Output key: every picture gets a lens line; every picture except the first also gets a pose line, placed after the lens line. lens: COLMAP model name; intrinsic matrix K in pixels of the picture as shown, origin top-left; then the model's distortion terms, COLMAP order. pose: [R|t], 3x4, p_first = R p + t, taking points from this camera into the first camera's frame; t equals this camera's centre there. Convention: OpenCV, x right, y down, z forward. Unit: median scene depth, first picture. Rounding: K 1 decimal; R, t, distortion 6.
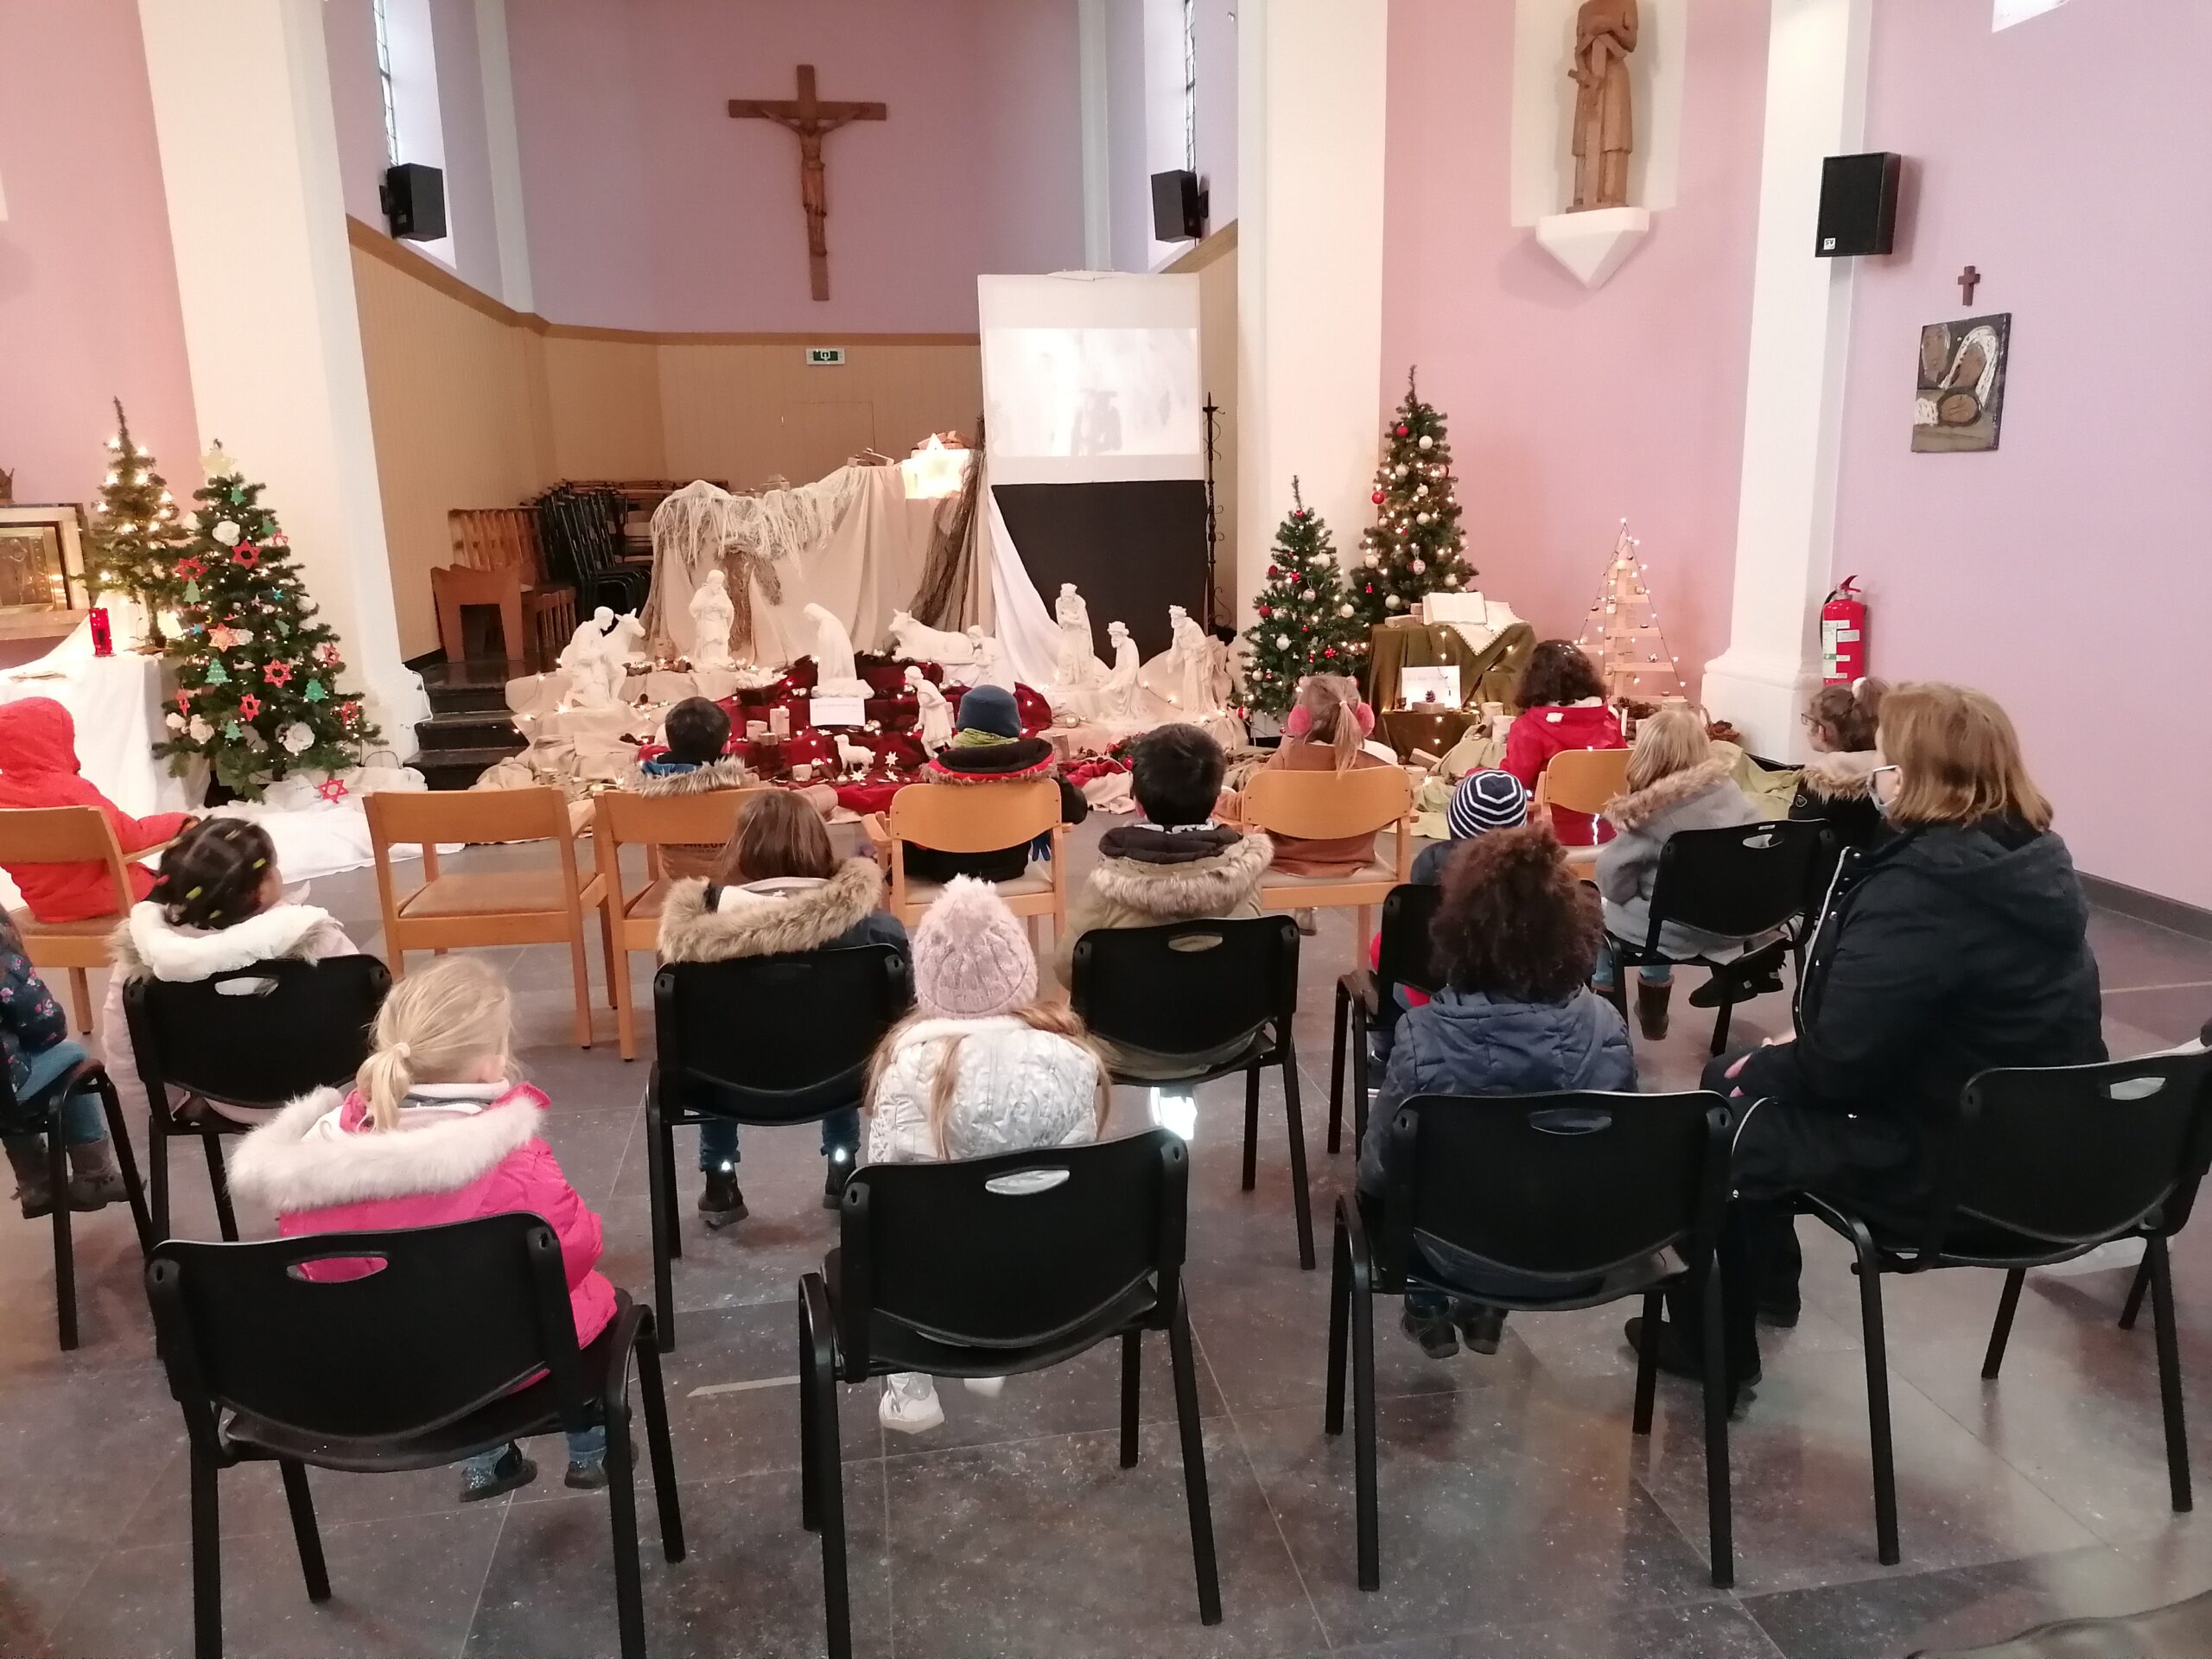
lens RADIAL K [[1680.3, 0, 1106.0], [0, 1680.3, 829.5], [0, 0, 1]] dist [0.059292, -0.000917]
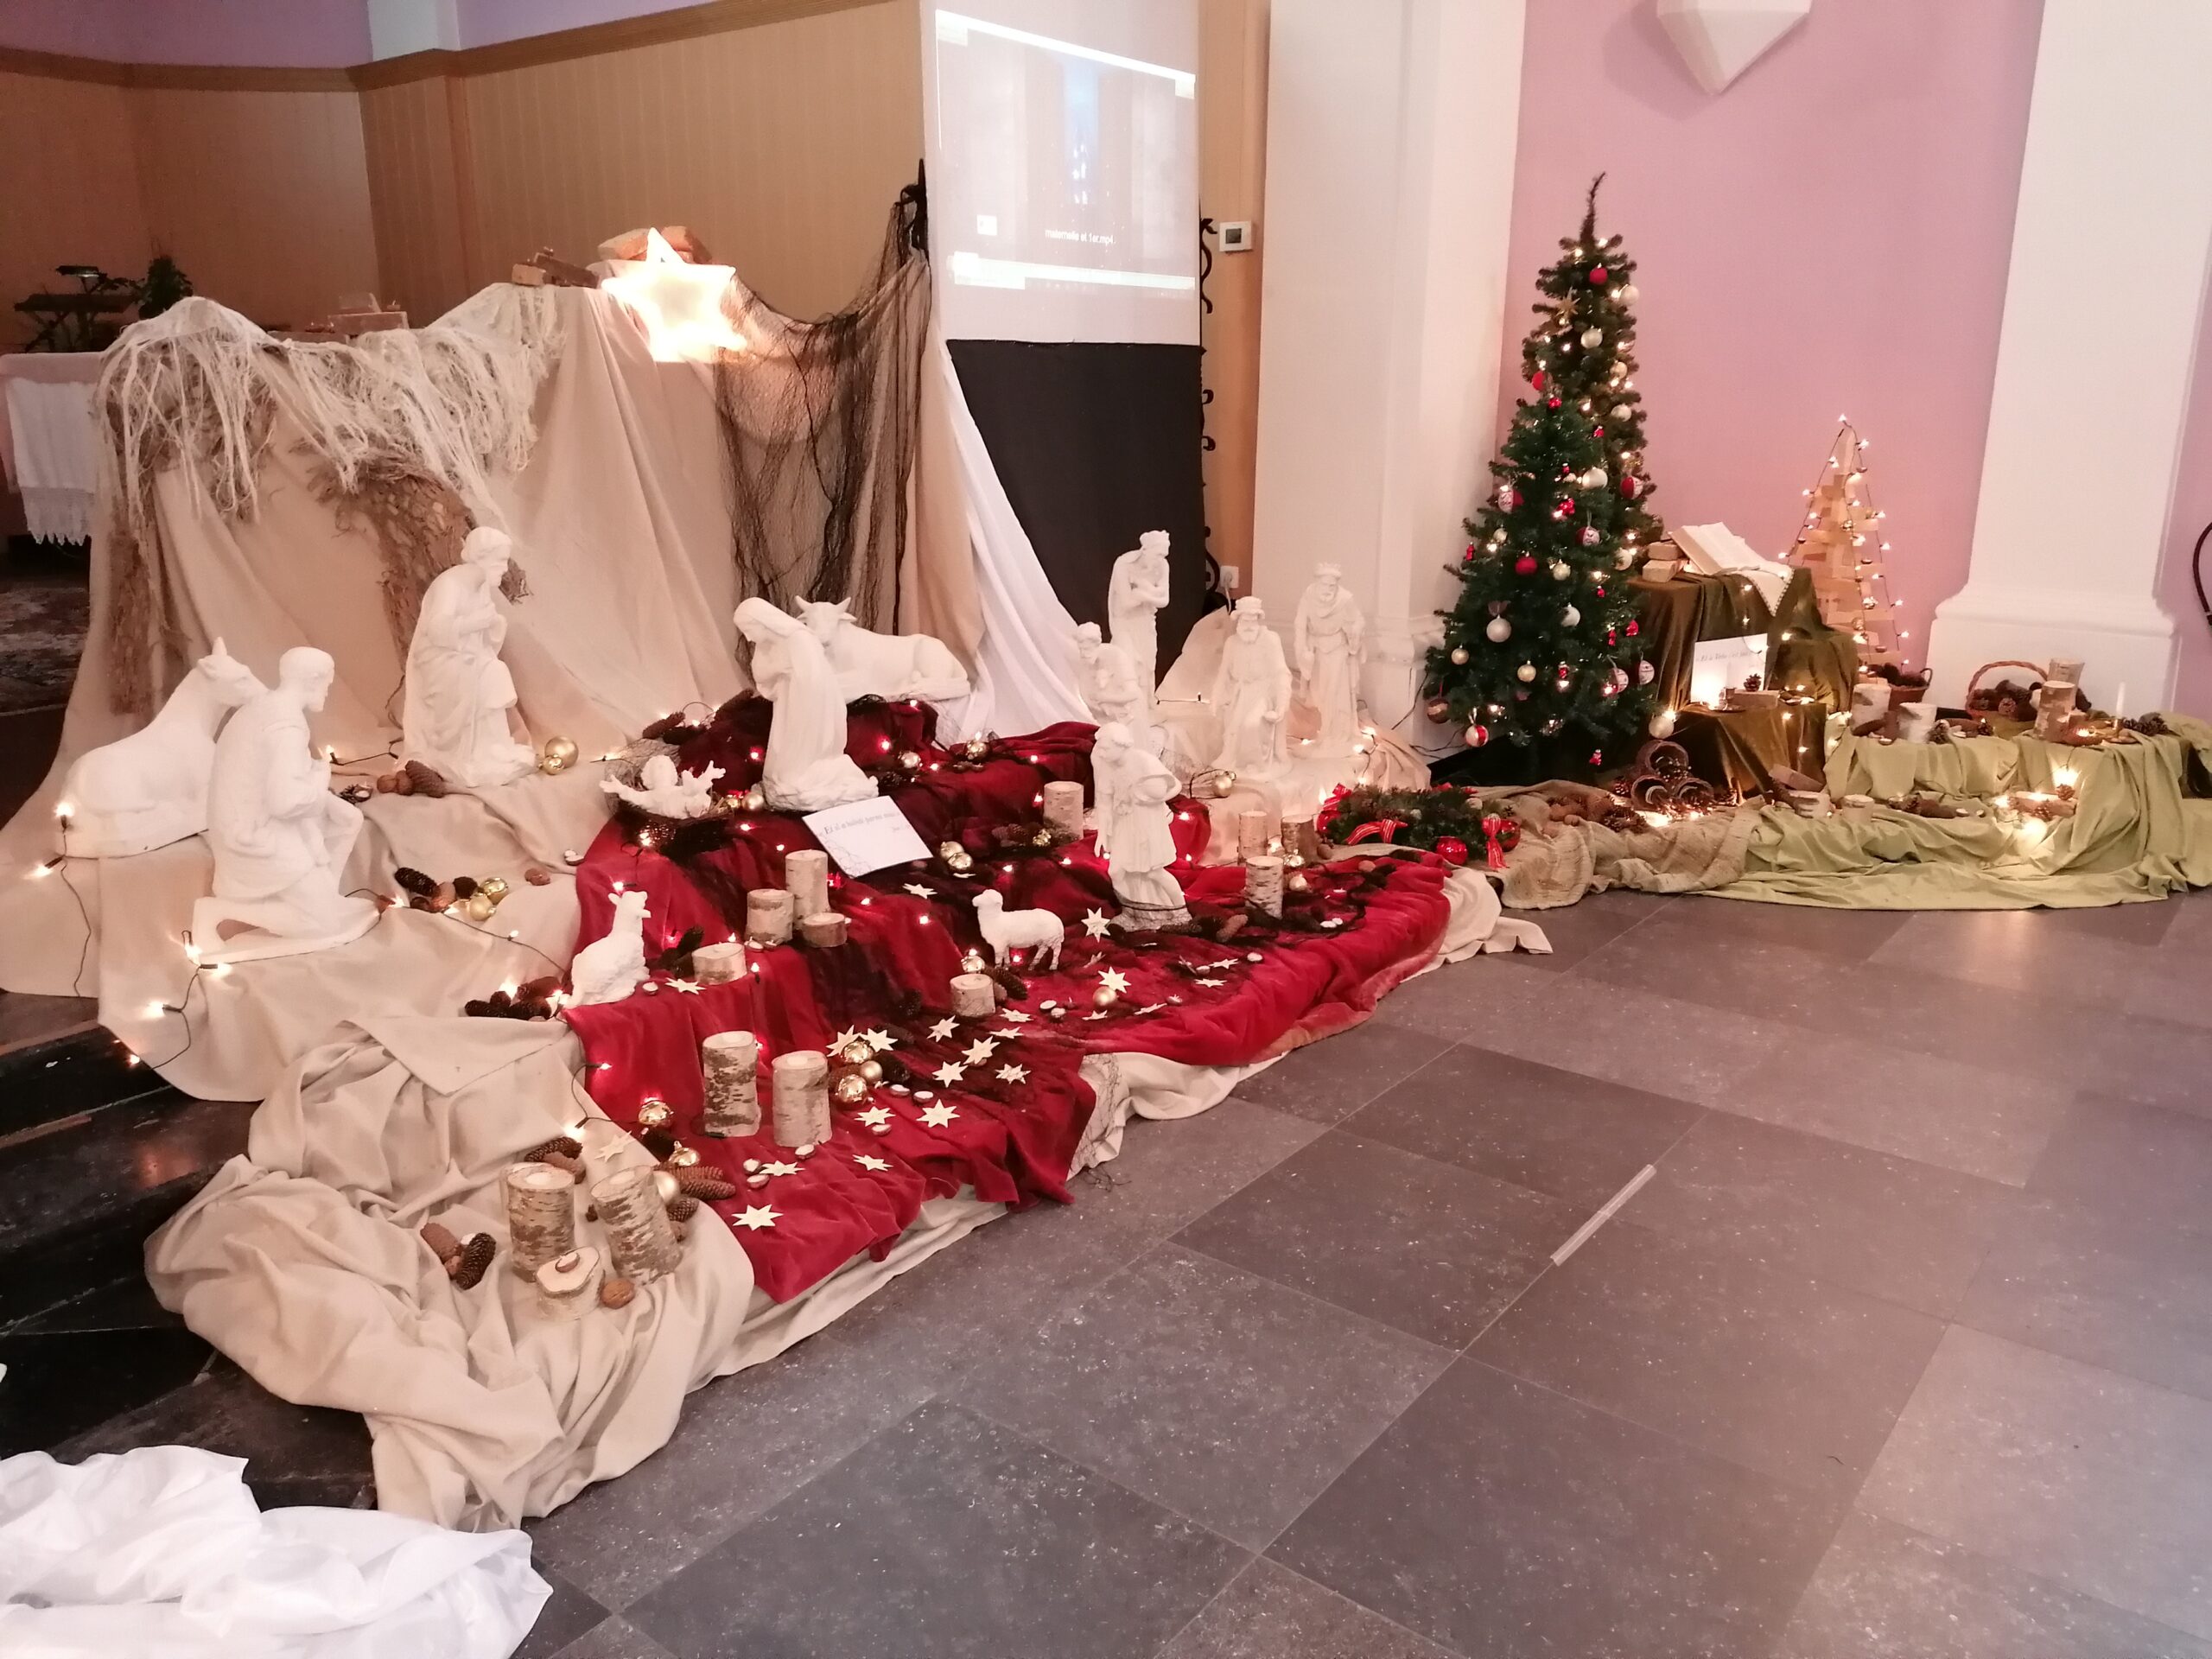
lens RADIAL K [[1680.3, 0, 1106.0], [0, 1680.3, 829.5], [0, 0, 1]] dist [0.059292, -0.000917]
pose [[0.736122, -0.154490, 0.658982, -0.385945], [0.113936, 0.987993, 0.104350, -0.104176], [-0.667191, -0.001732, 0.744885, 0.577370]]
